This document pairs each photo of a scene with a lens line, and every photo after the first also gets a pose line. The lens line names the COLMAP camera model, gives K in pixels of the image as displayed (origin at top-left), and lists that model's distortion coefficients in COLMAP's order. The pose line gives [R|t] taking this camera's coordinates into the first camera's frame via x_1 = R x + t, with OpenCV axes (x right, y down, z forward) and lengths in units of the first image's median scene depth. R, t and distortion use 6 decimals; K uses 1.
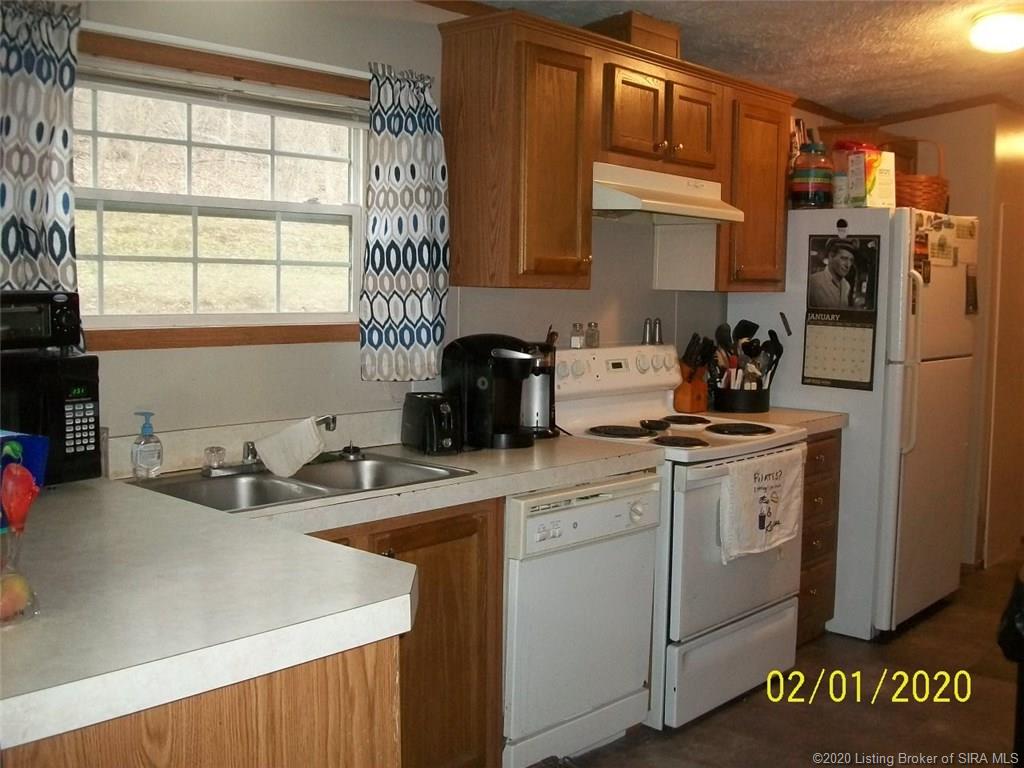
lens RADIAL K [[1100.5, 0, 512.0], [0, 1100.5, 384.0], [0, 0, 1]] dist [-0.079218, 0.031096]
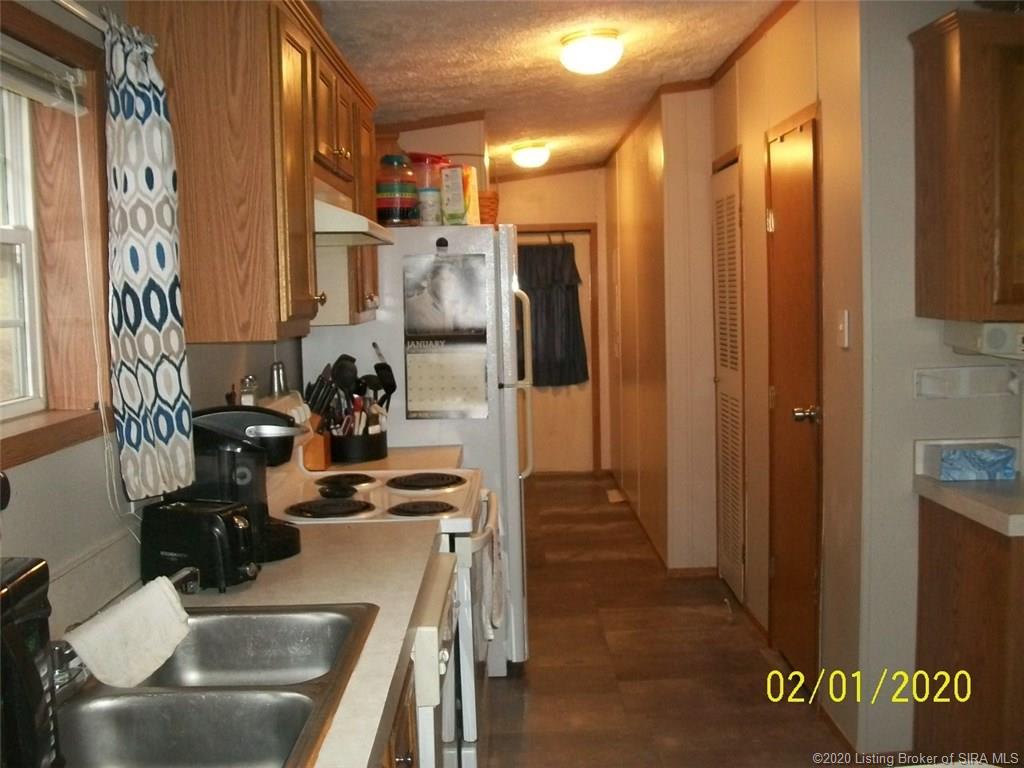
lens RADIAL K [[1100.5, 0, 512.0], [0, 1100.5, 384.0], [0, 0, 1]] dist [-0.079218, 0.031096]
pose [[0.710285, -0.098661, 0.696966, -0.392932], [0.102433, 0.994076, 0.036329, -0.068373], [-0.696421, 0.045589, 0.716184, 0.364735]]
